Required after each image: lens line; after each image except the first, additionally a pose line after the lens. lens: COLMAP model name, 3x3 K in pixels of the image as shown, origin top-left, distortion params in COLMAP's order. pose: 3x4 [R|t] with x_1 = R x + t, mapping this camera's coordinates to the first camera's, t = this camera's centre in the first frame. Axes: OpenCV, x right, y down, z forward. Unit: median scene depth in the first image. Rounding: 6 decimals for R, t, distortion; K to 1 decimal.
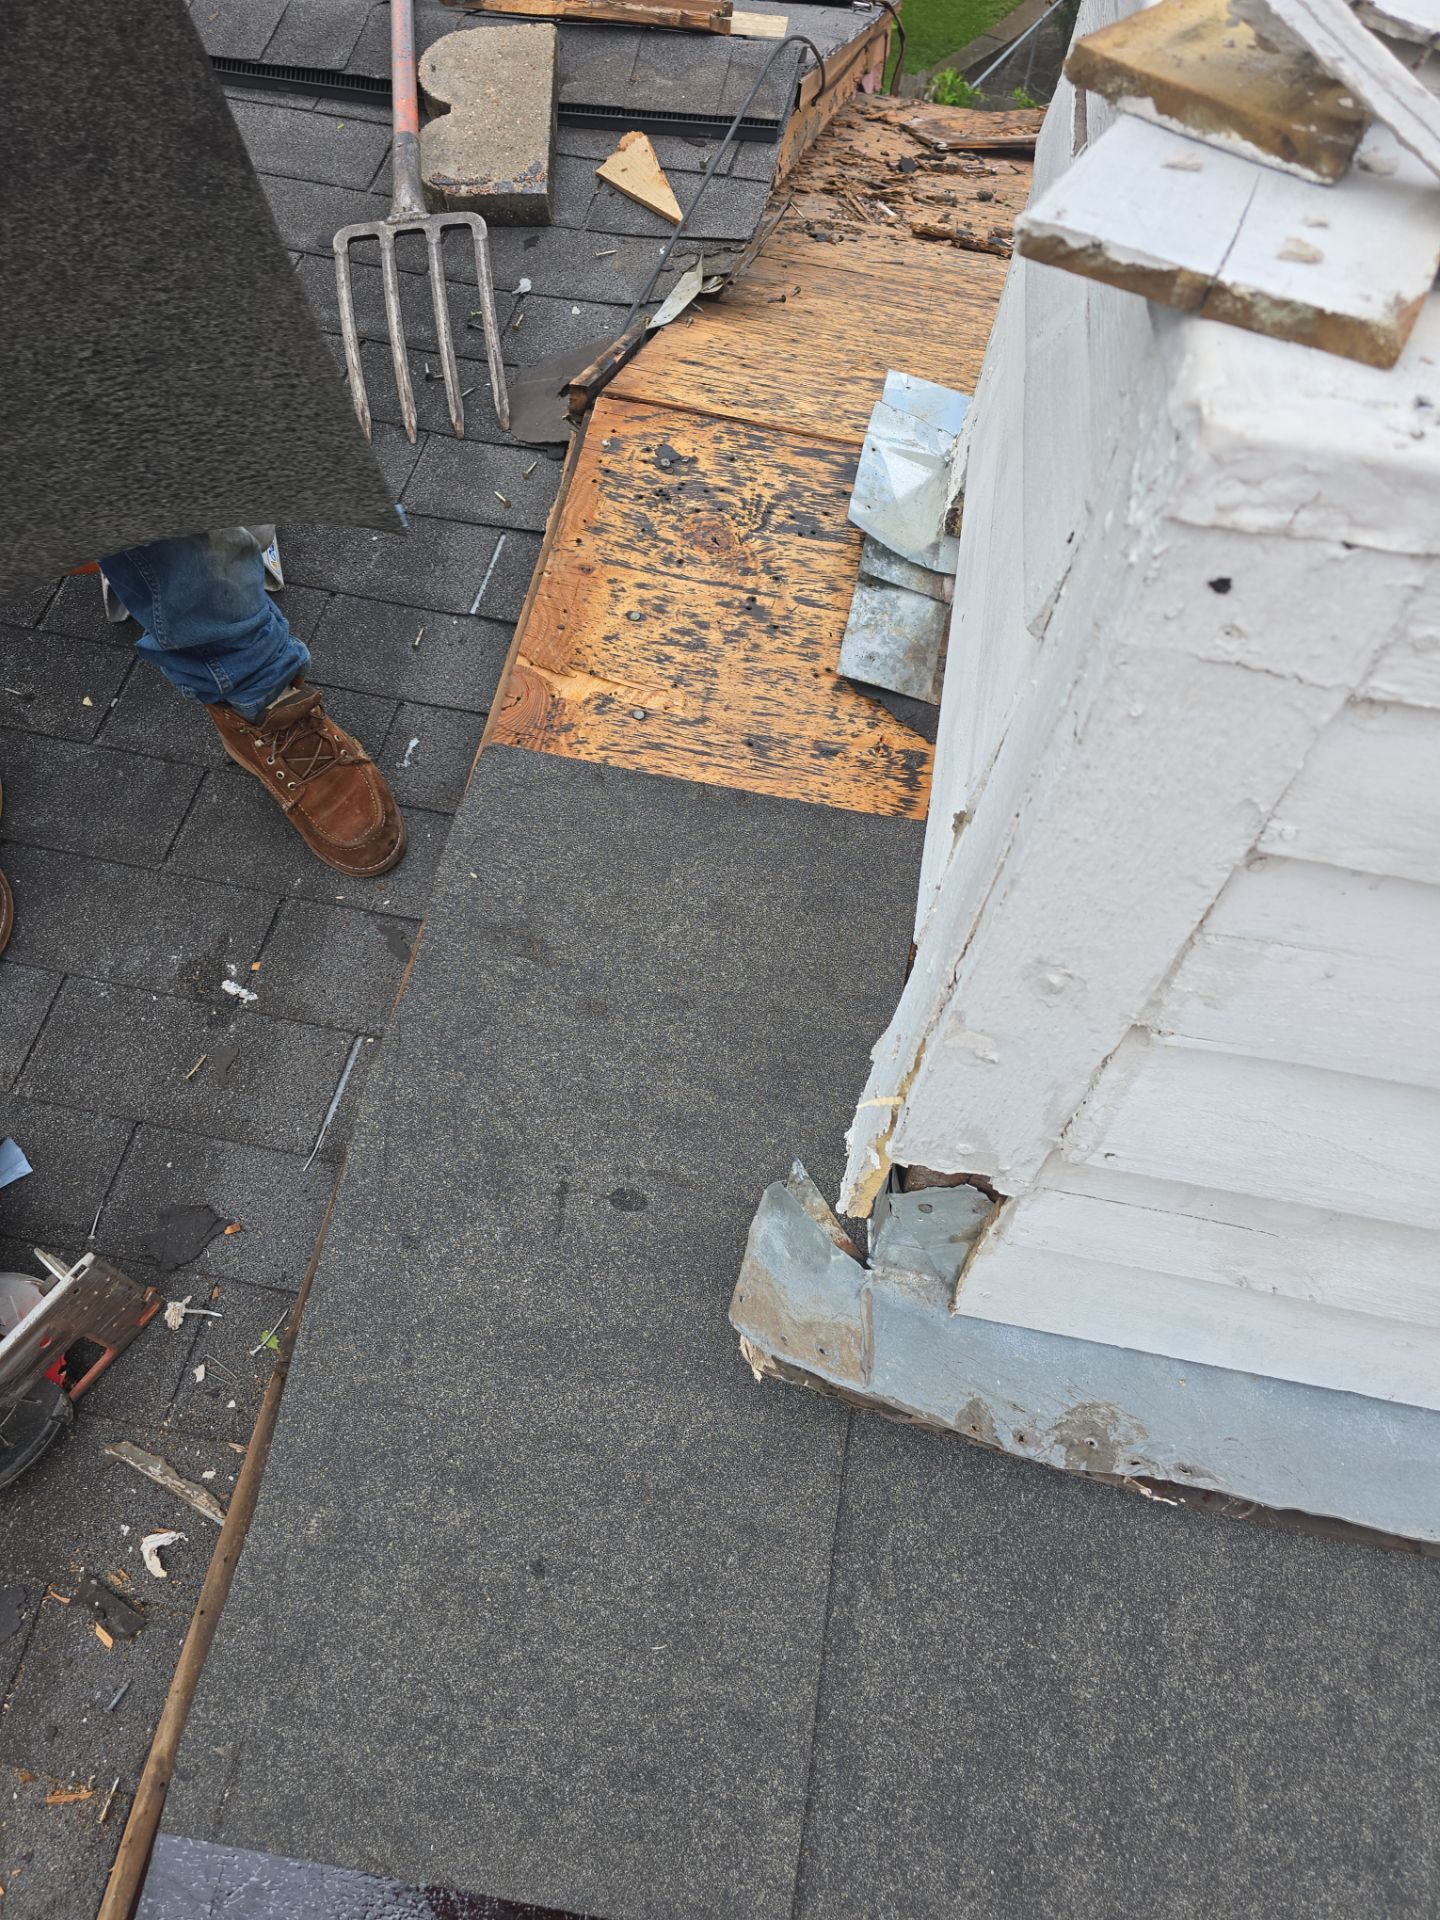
lens RADIAL K [[1168.2, 0, 735.9], [0, 1168.2, 1001.0], [0, 0, 1]] dist [0.047993, -0.036854]
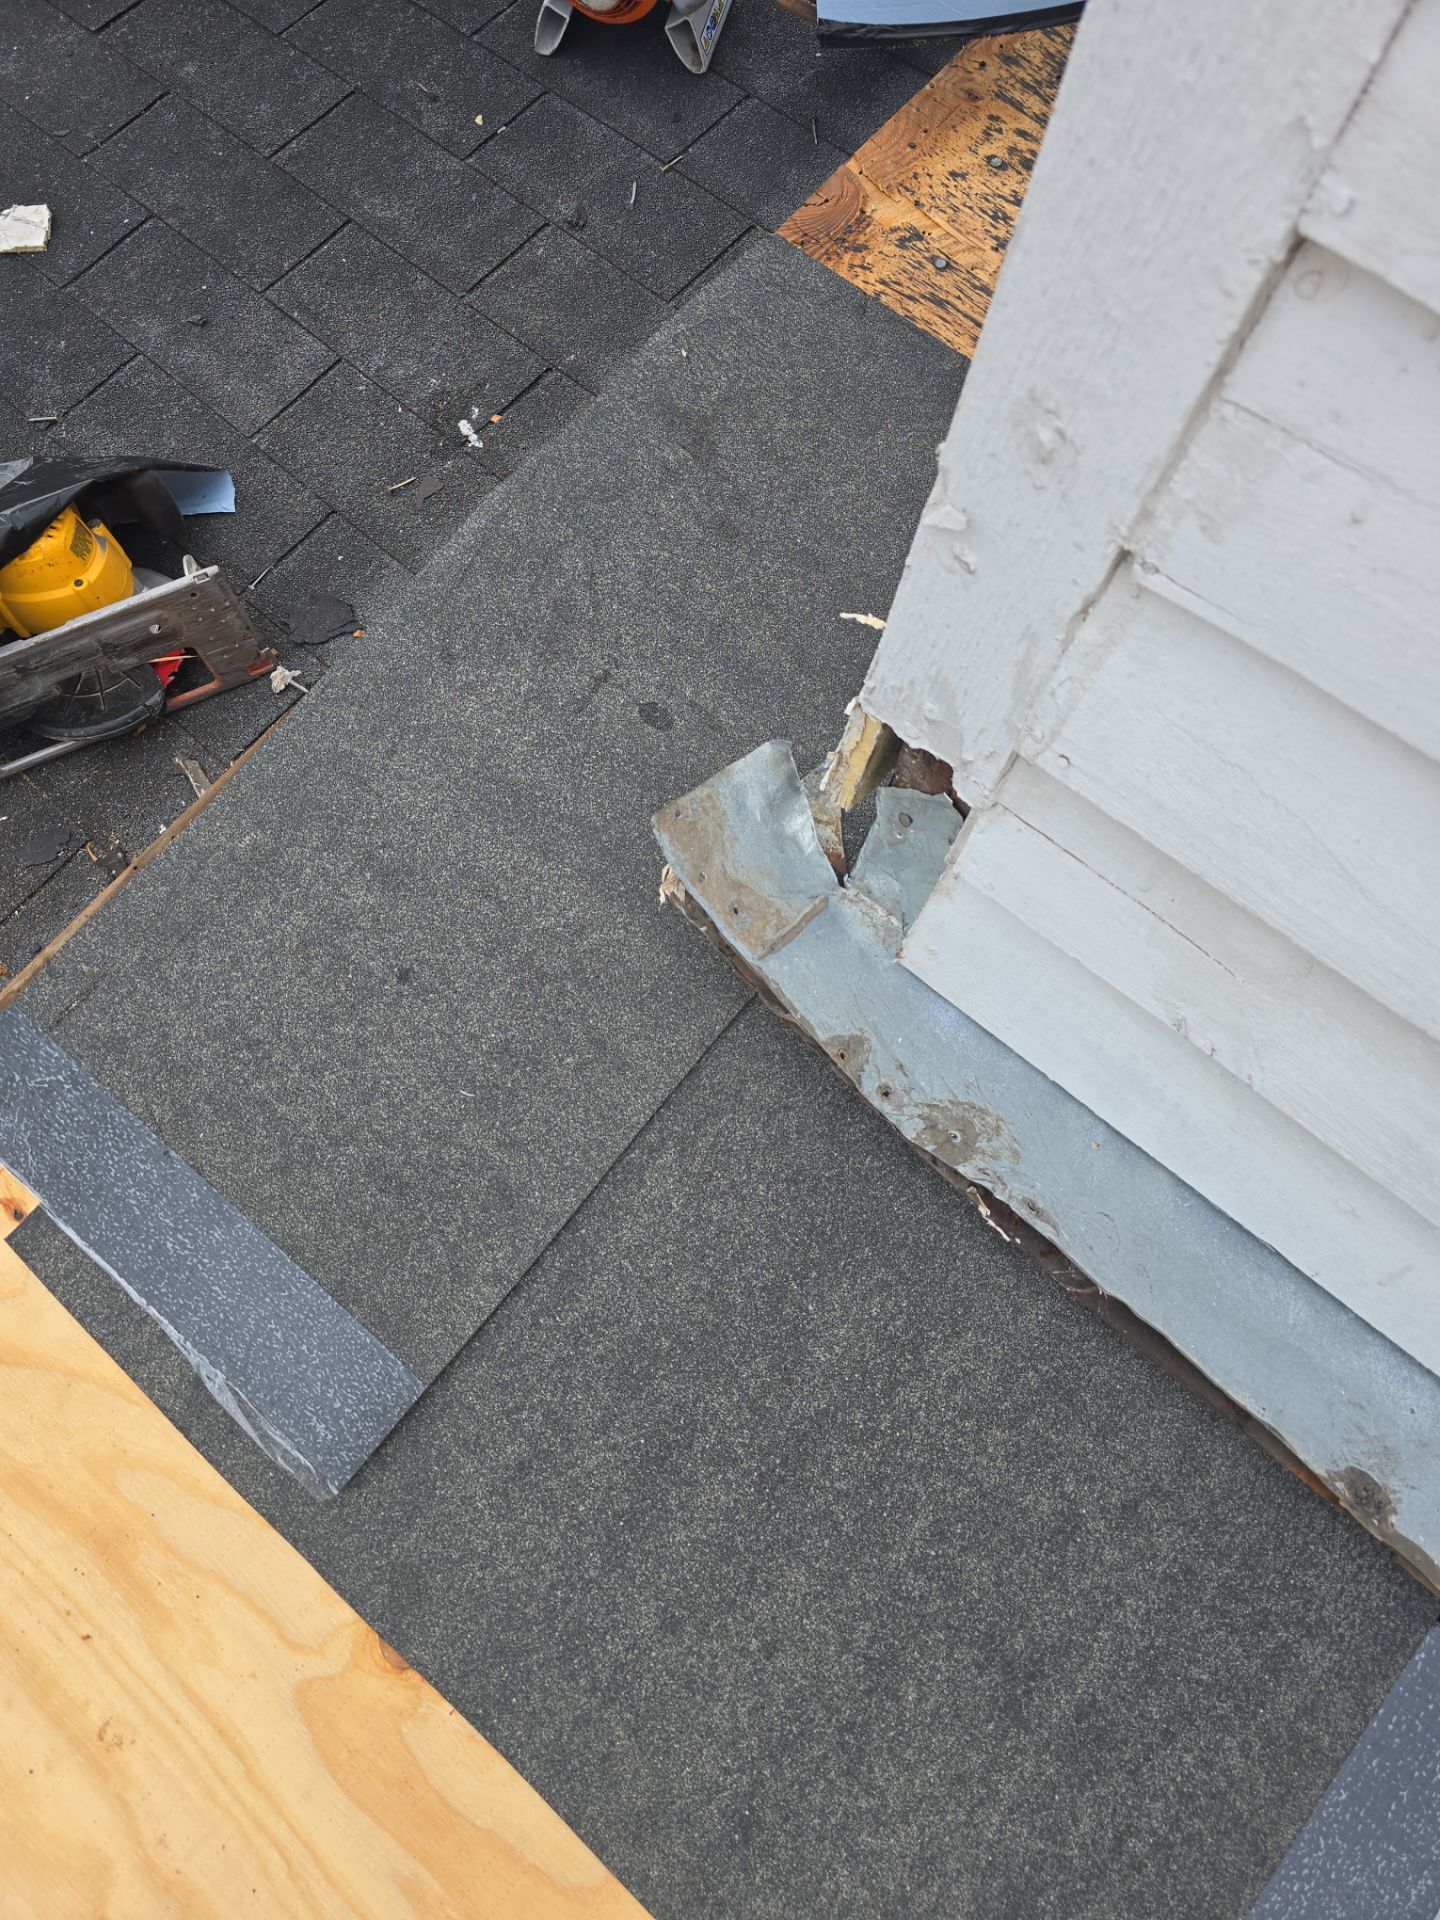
lens RADIAL K [[1168.2, 0, 773.0], [0, 1168.2, 970.7], [0, 0, 1]] dist [0.047993, -0.036854]
pose [[0.866717, 0.453901, -0.206824, 0.309300], [-0.425324, 0.889133, 0.168945, 0.172070], [0.260578, -0.058461, 0.963681, 0.114740]]
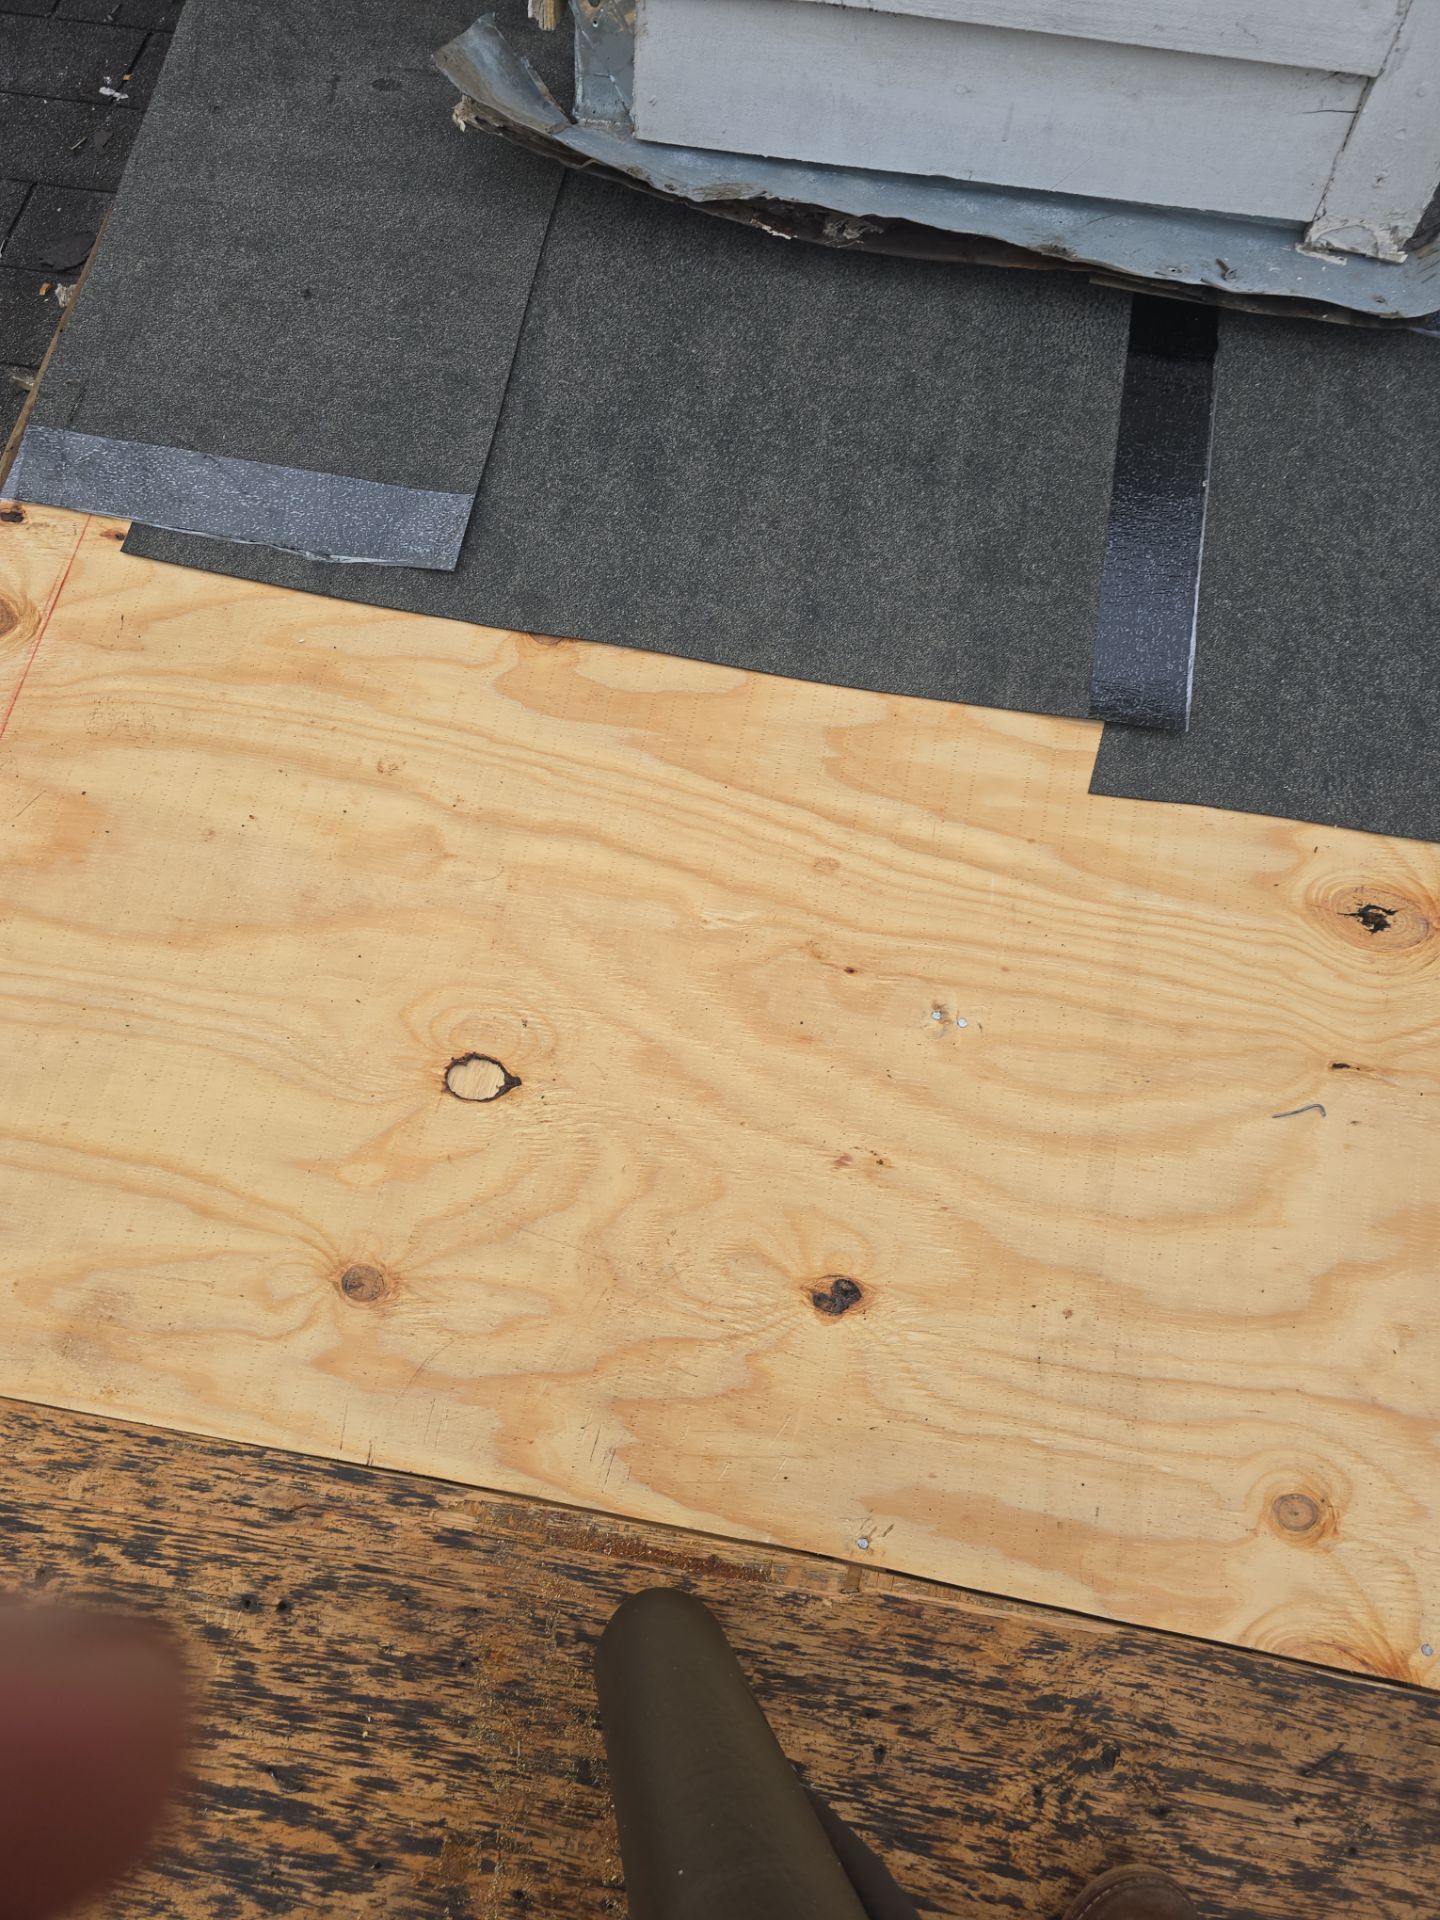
lens RADIAL K [[1168.2, 0, 726.1], [0, 1168.2, 920.9], [0, 0, 1]] dist [0.047993, -0.036854]
pose [[0.999331, -0.008997, -0.035459, 0.342229], [0.012287, 0.995525, 0.093691, 1.055402], [0.034458, -0.094064, 0.994970, -0.372499]]
